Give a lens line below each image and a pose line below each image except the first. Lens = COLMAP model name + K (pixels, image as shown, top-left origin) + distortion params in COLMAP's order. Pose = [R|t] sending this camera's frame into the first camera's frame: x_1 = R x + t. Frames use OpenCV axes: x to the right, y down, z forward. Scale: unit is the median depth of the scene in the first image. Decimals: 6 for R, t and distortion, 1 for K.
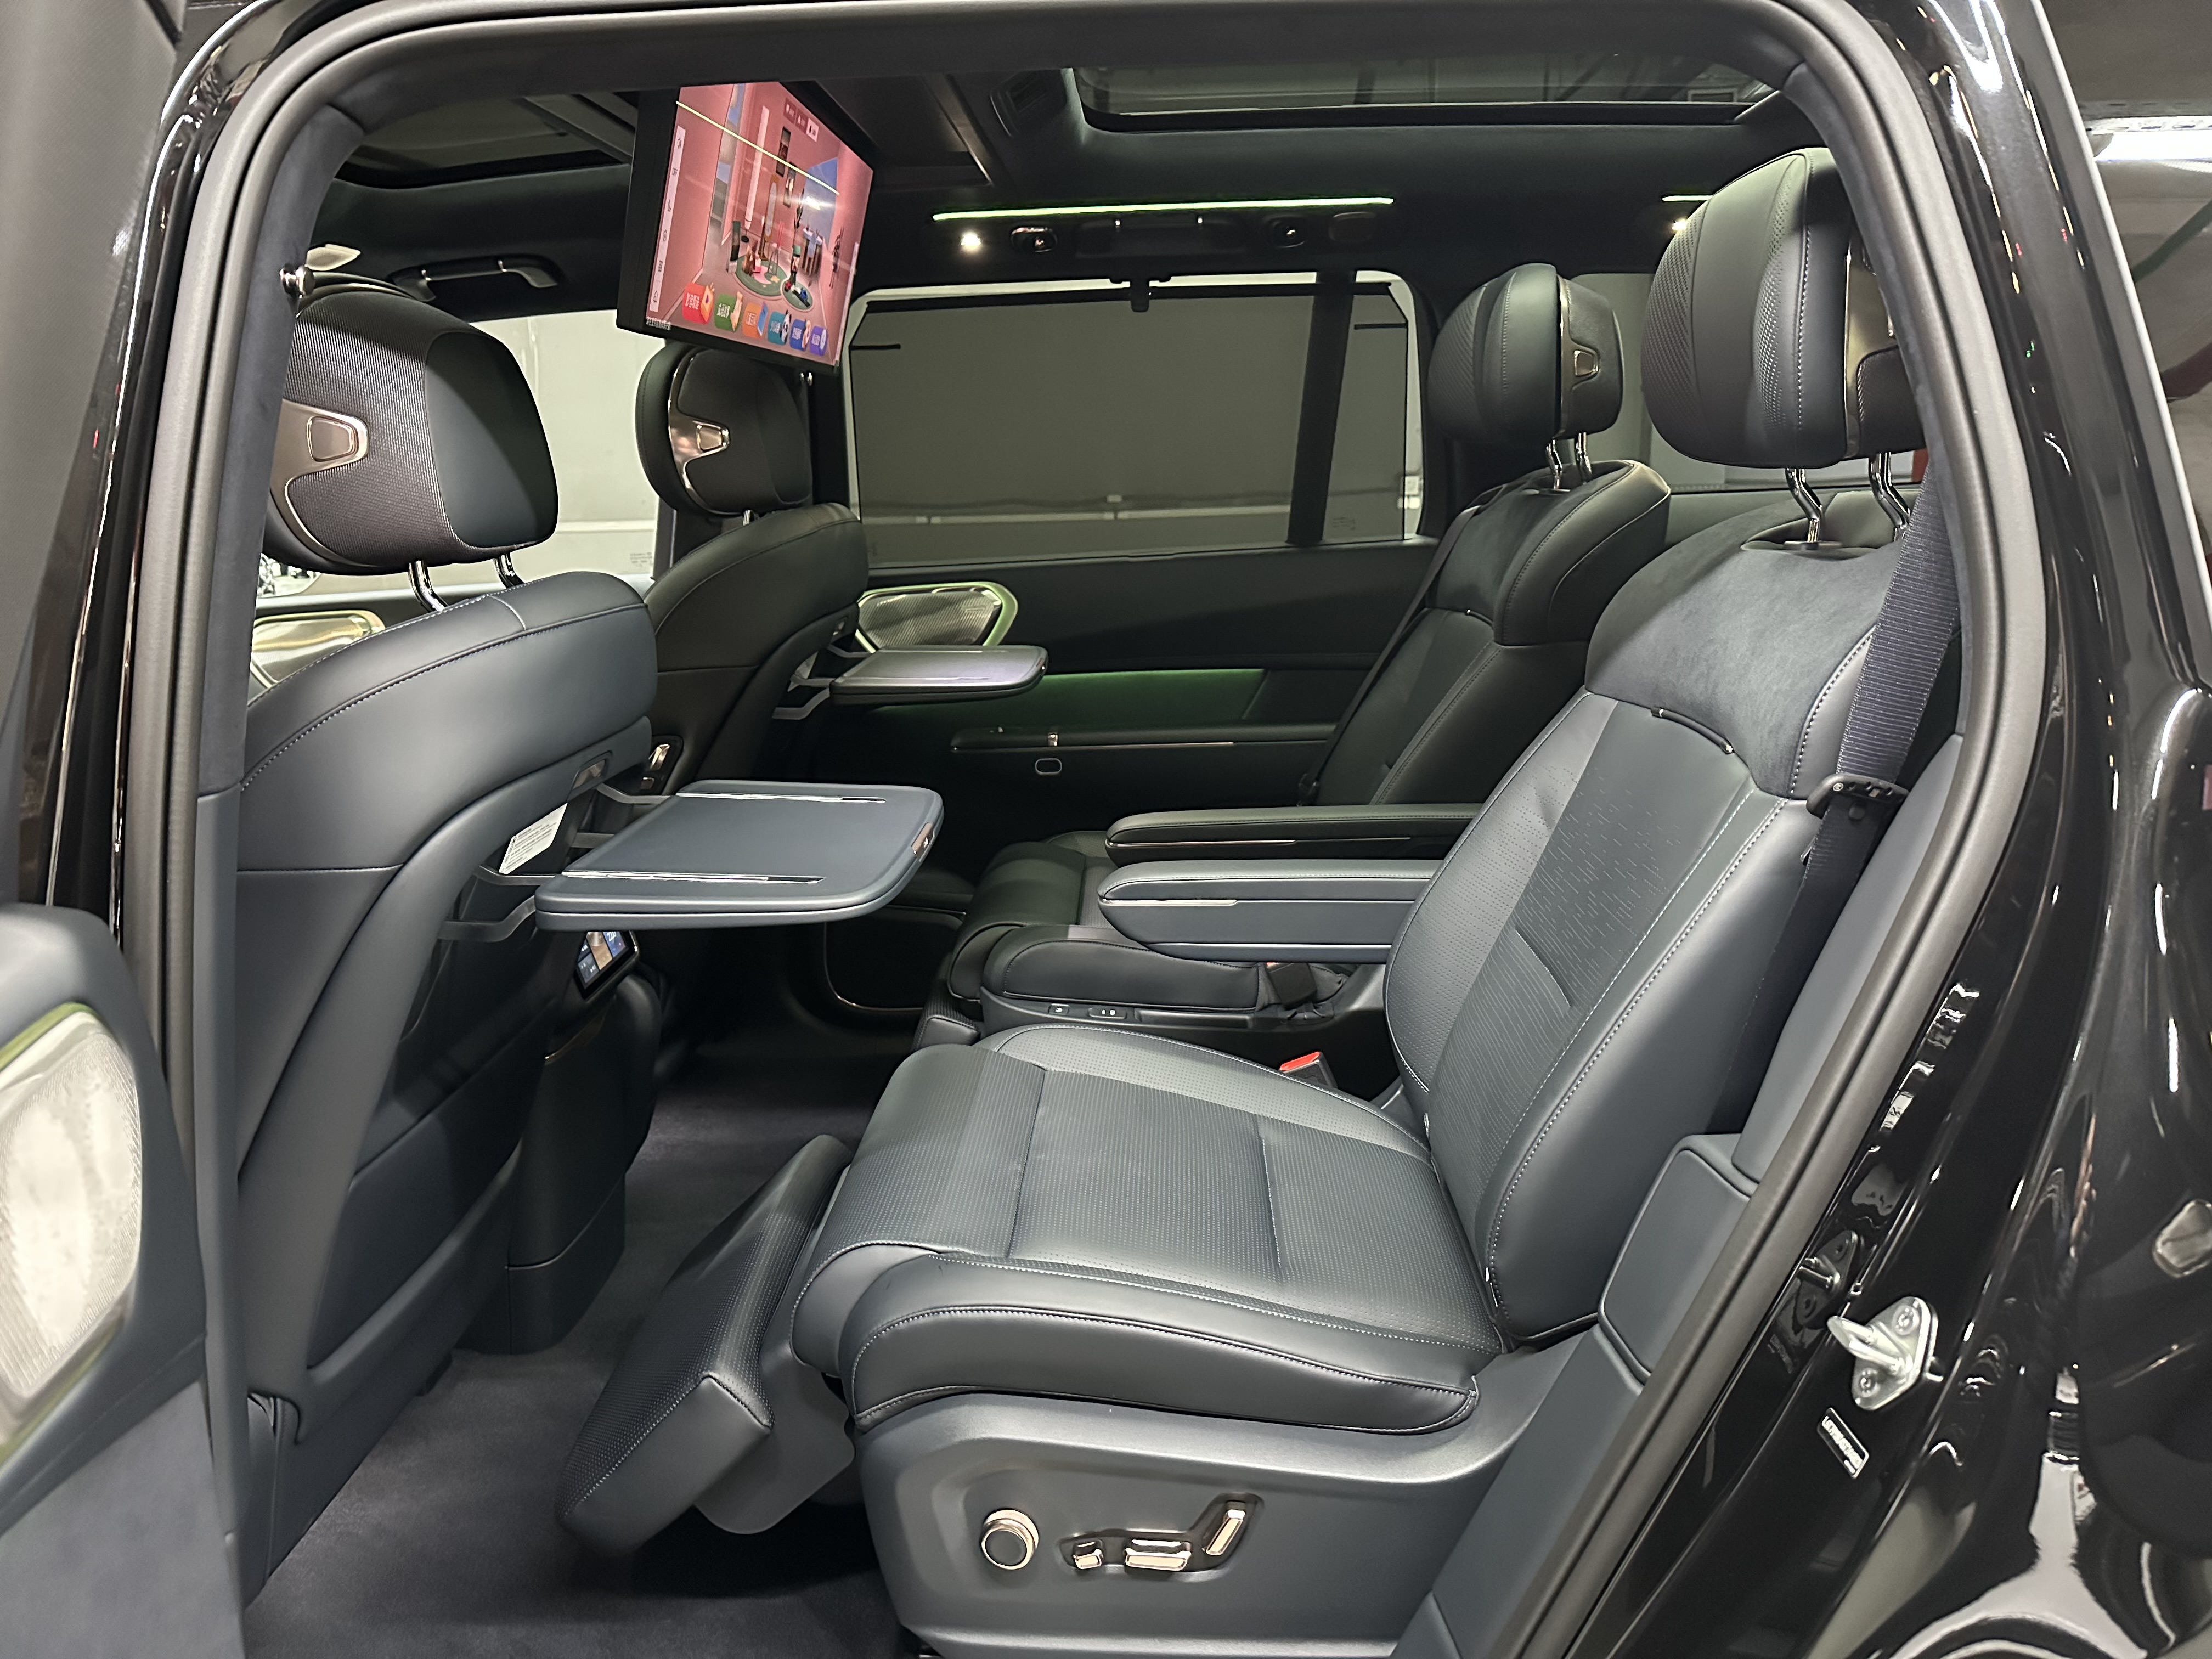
lens RADIAL K [[1551.7, 0, 1106.0], [0, 1551.7, 829.5], [0, 0, 1]] dist [0.172736, -0.323973]
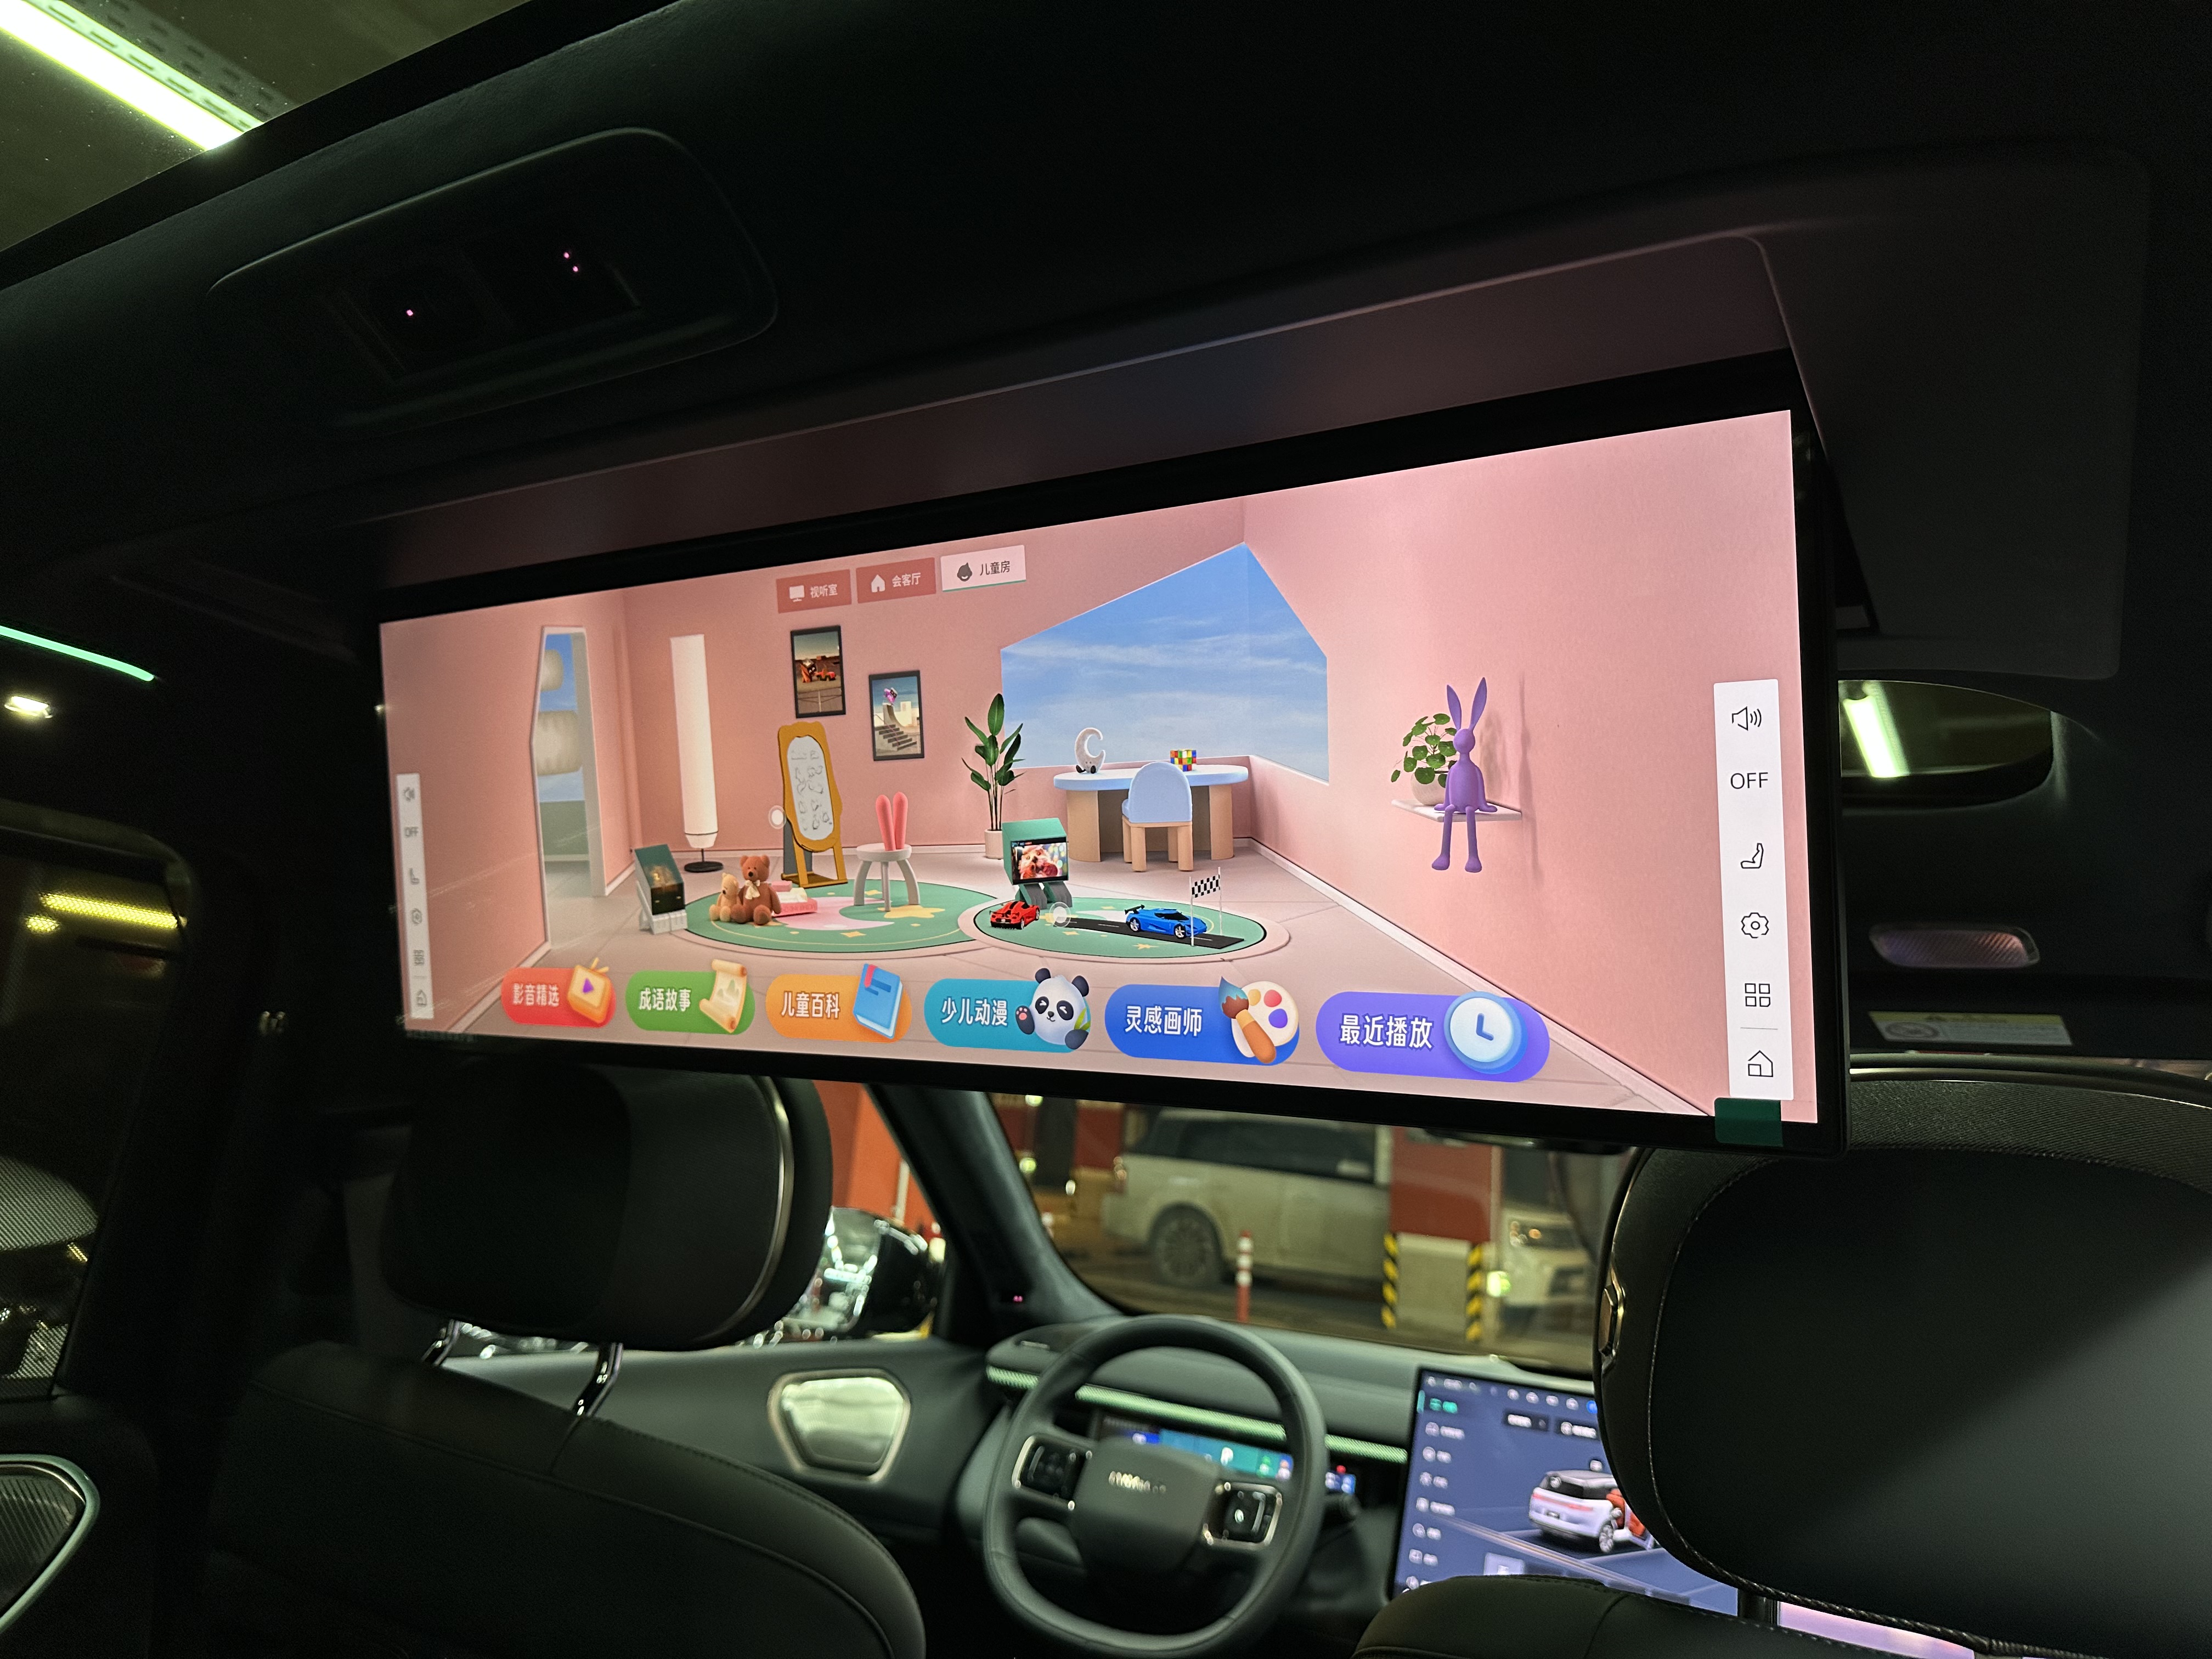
lens RADIAL K [[1551.7, 0, 1106.0], [0, 1551.7, 829.5], [0, 0, 1]] dist [0.172736, -0.323973]
pose [[-0.479389, -0.175250, -0.859927, 0.145800], [-0.274231, 0.960706, -0.042911, -0.356285], [0.833657, 0.215247, -0.508611, 1.230719]]
